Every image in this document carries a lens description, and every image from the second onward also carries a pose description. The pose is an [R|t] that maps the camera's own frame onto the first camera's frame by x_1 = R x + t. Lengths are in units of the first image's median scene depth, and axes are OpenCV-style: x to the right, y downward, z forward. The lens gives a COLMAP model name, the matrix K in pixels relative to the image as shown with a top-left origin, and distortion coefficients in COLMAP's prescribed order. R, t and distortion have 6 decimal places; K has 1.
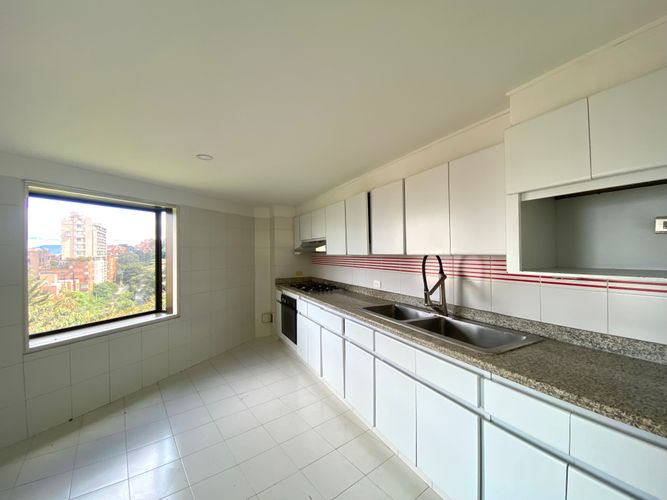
lens RADIAL K [[268.5, 0, 331.0], [0, 268.5, 250.1], [0, 0, 1]] dist [0.034178, -0.030982]
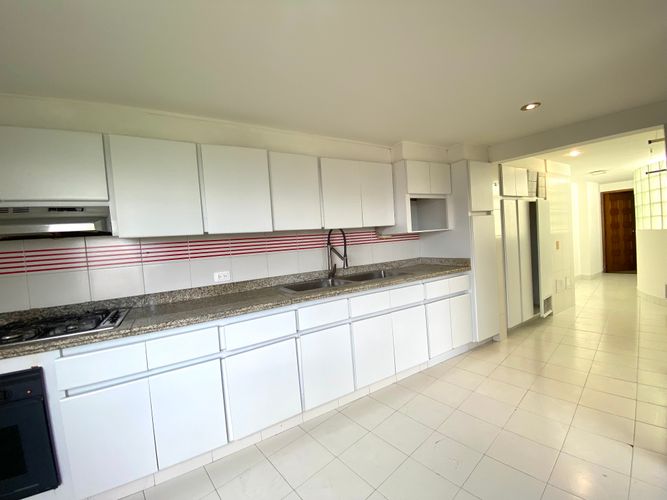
lens RADIAL K [[268.5, 0, 331.0], [0, 268.5, 250.1], [0, 0, 1]] dist [0.034178, -0.030982]
pose [[-0.069425, -0.011051, 0.997526, -0.554211], [0.066602, 0.997656, 0.015688, 0.061229], [-0.995361, 0.067527, -0.068526, 0.728342]]
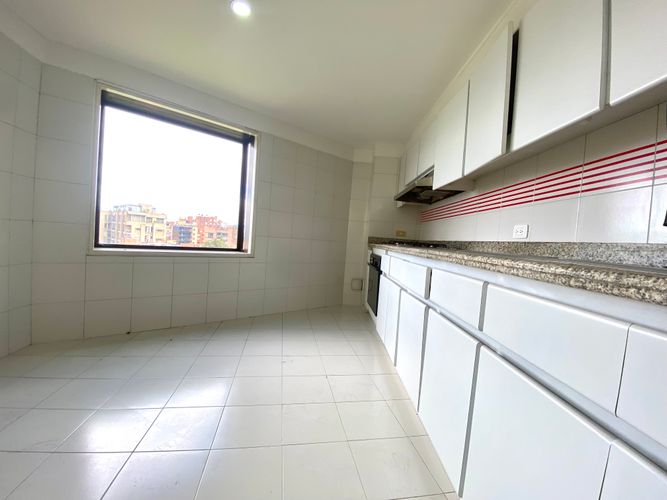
lens RADIAL K [[268.5, 0, 331.0], [0, 268.5, 250.1], [0, 0, 1]] dist [0.034178, -0.030982]
pose [[0.883521, 0.097838, -0.458059, 0.087437], [-0.082886, 0.995165, 0.052687, 0.159326], [0.460999, -0.008584, 0.887359, 0.334501]]
